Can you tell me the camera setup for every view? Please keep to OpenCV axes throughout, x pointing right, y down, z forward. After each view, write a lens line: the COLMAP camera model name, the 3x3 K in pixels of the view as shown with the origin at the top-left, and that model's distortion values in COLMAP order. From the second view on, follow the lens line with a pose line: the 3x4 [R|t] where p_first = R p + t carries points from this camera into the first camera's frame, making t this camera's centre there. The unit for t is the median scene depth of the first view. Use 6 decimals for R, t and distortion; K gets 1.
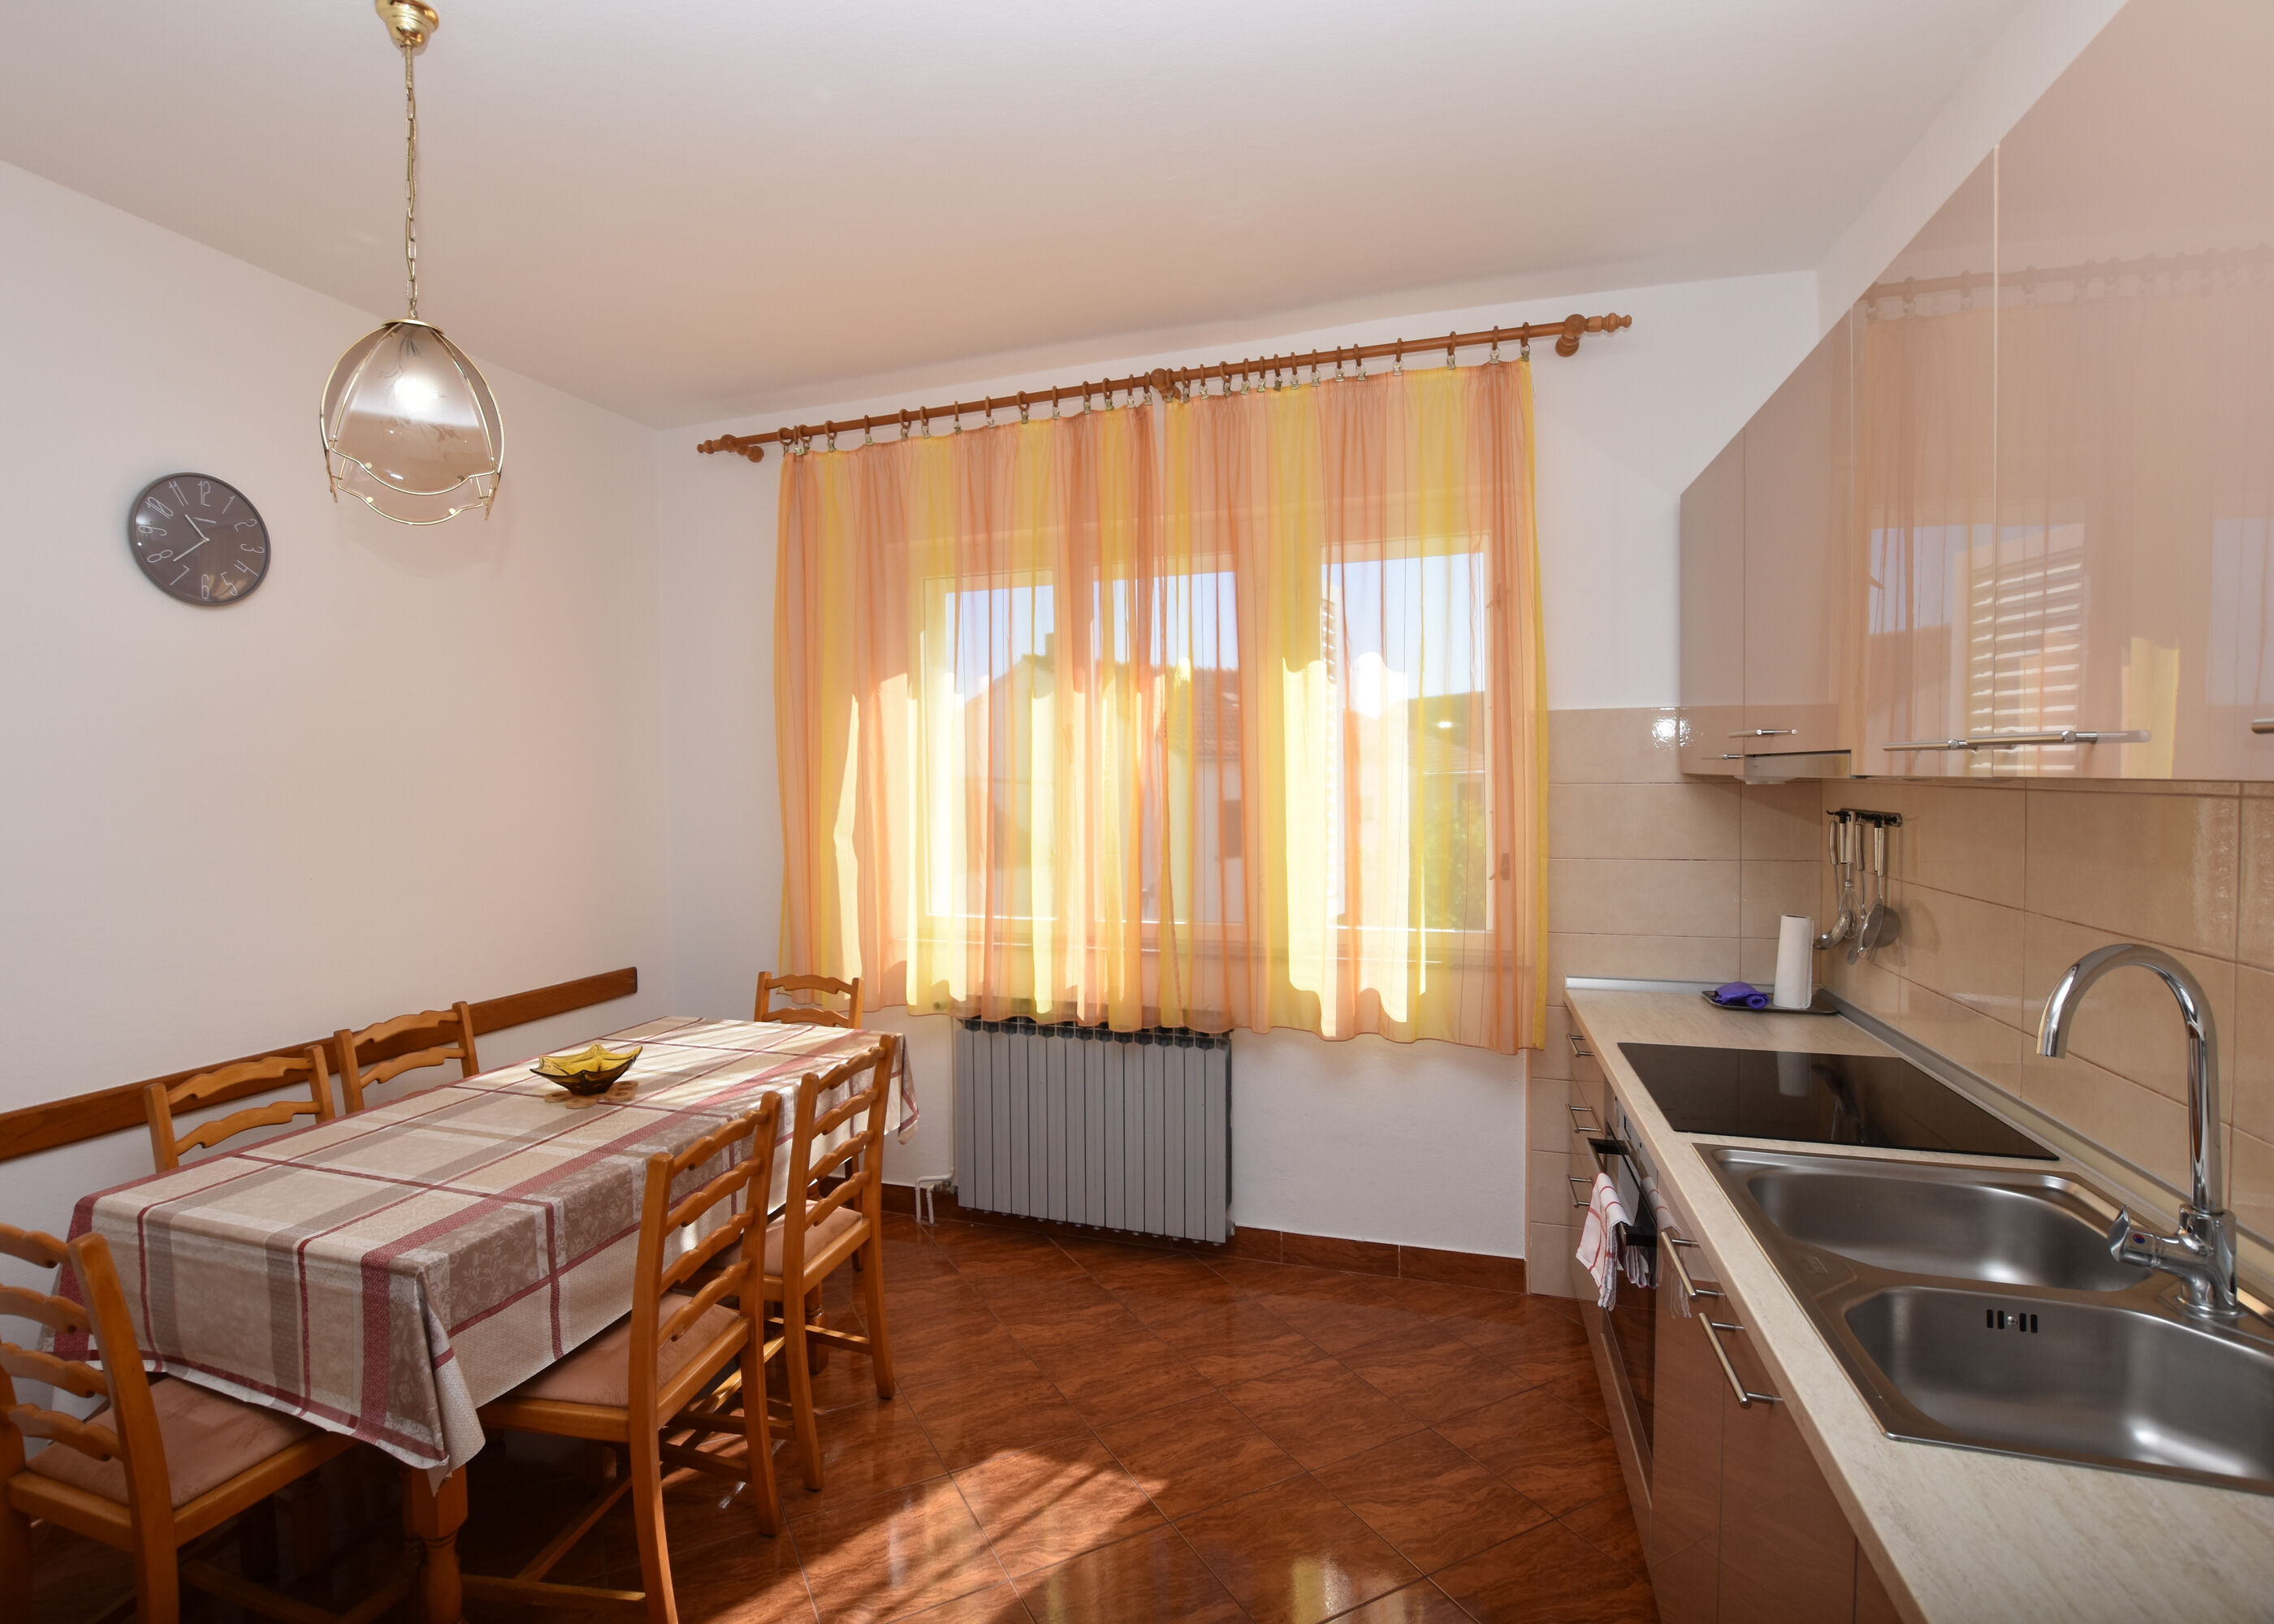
lens RADIAL K [[1052.0, 0, 1137.0], [0, 1052.0, 812.0], [0, 0, 1]] dist [0.019247, -0.042622]
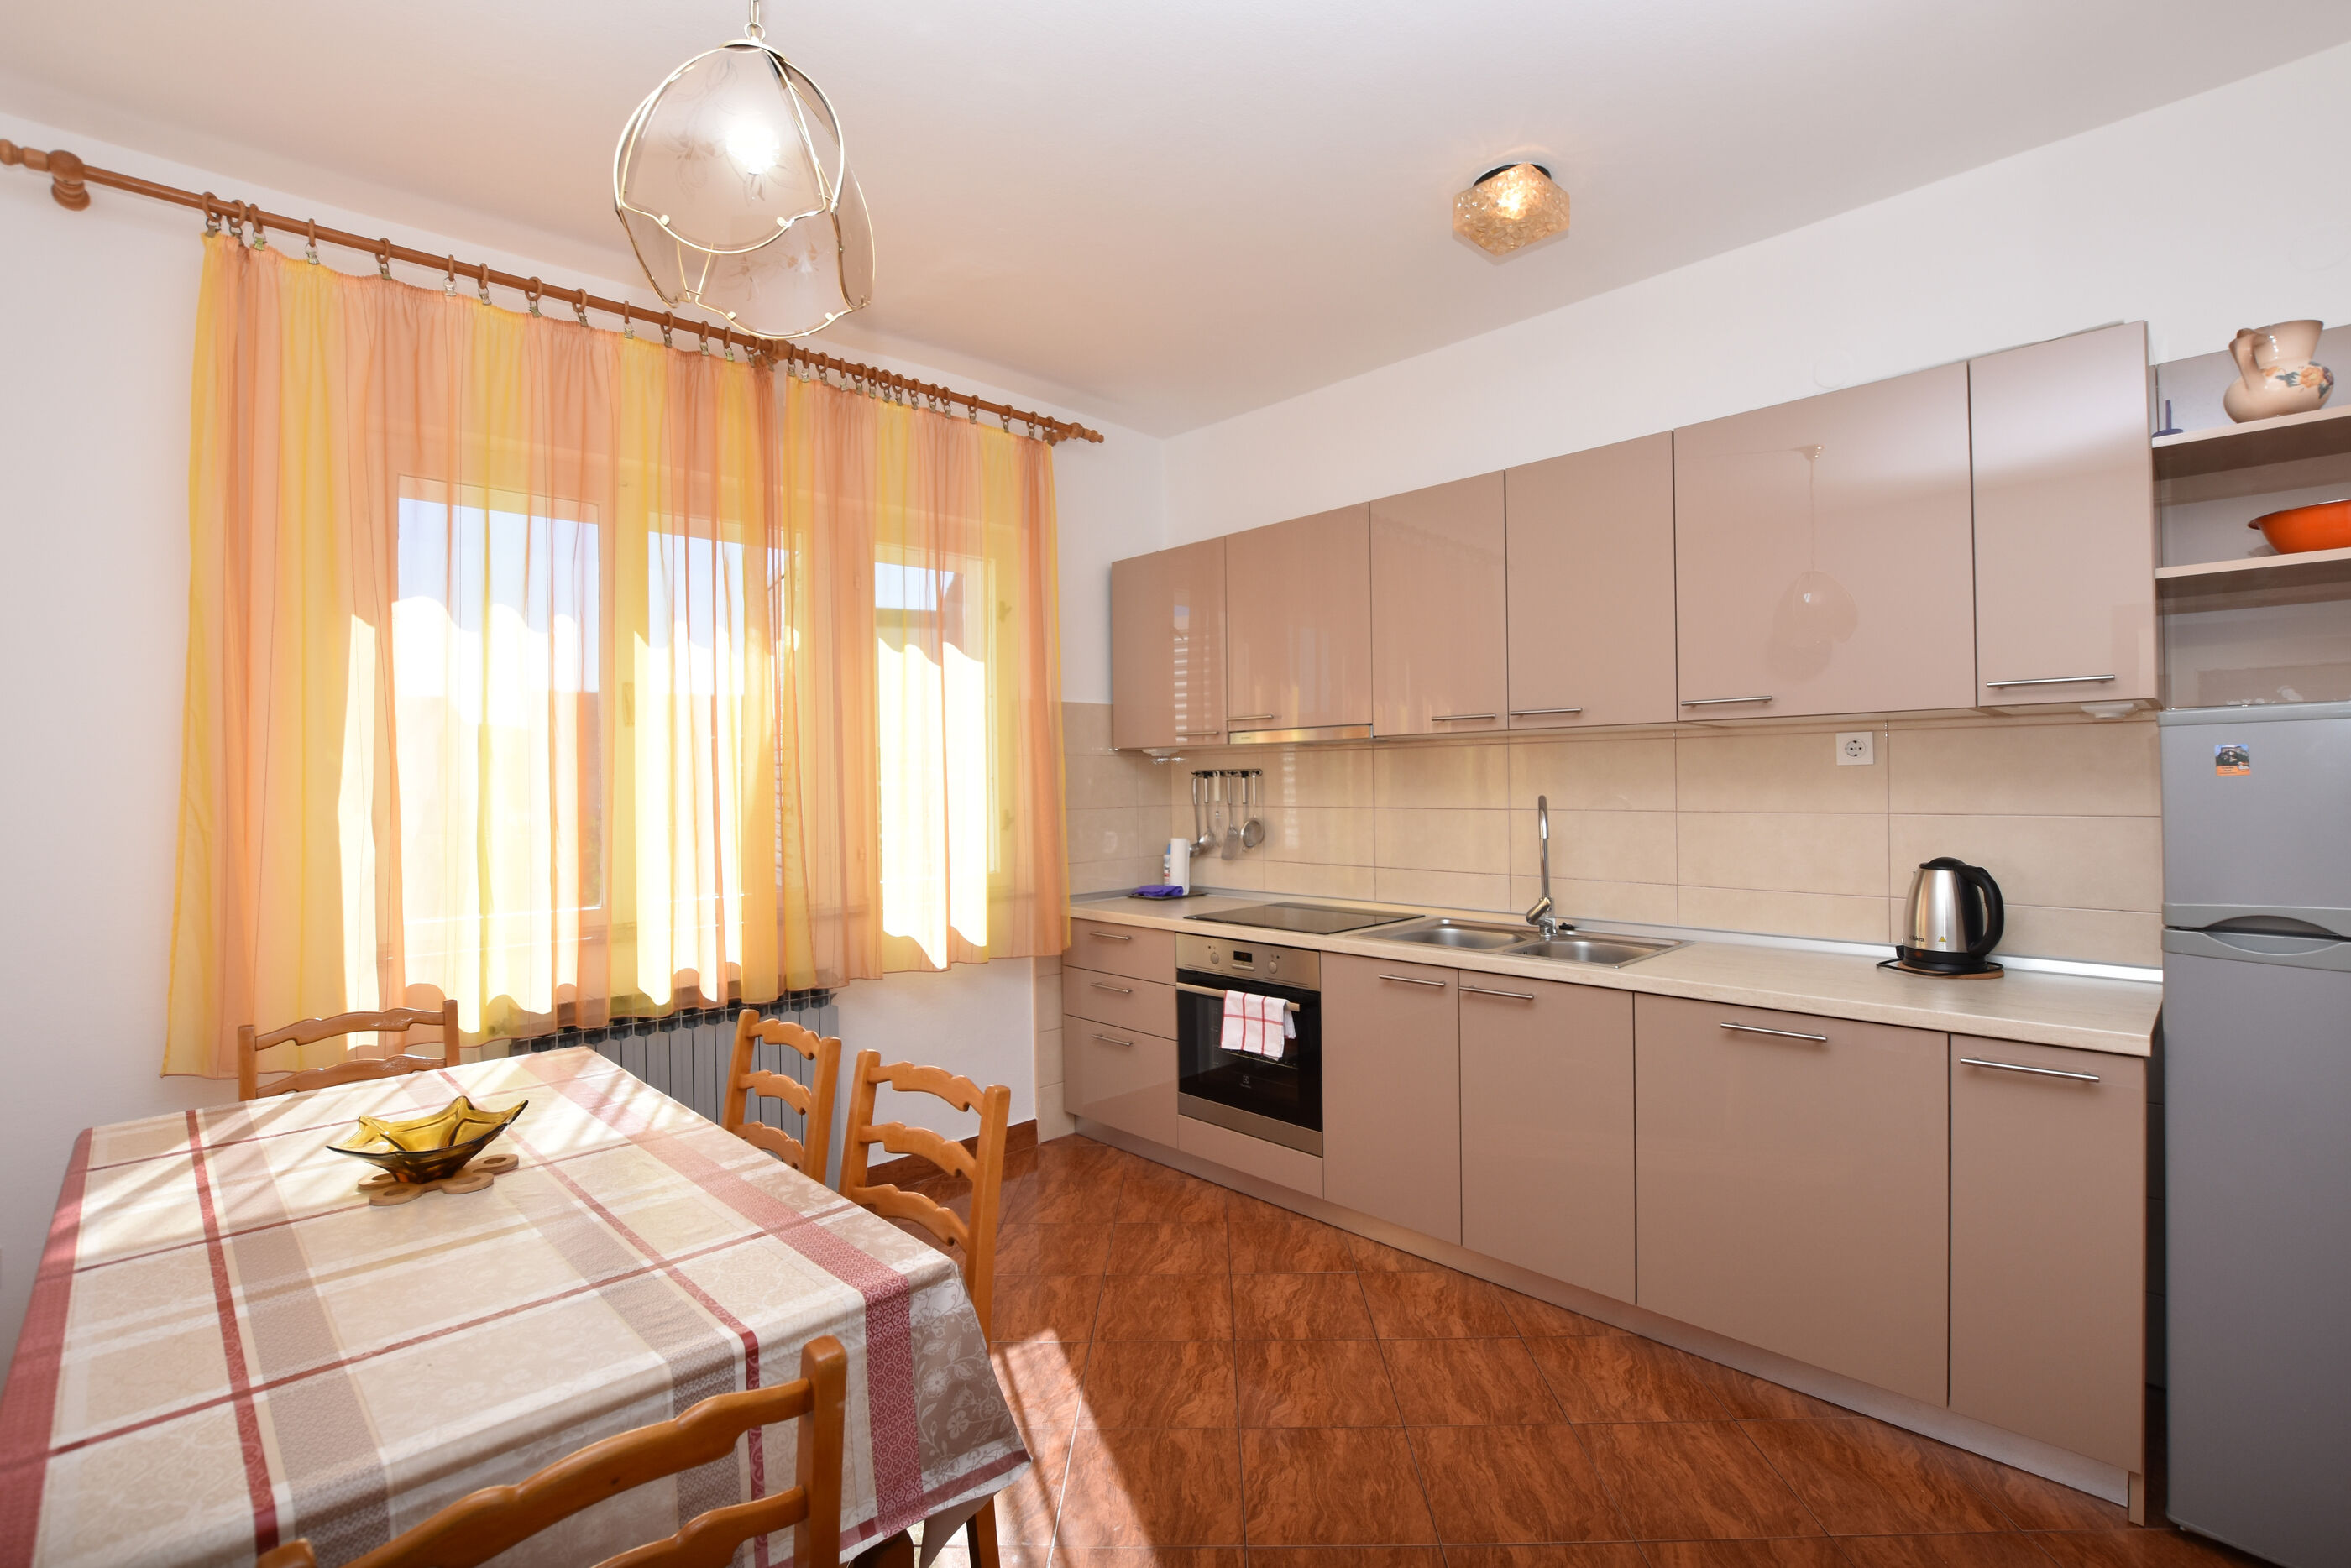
lens RADIAL K [[1053.9, 0, 1172.0], [0, 1053.9, 751.9], [0, 0, 1]] dist [0.027226, -0.018091]
pose [[0.494686, 0.020754, 0.868824, -0.894618], [0.022450, 0.999076, -0.036648, 0.028737], [-0.868782, 0.037634, 0.493763, 0.245860]]
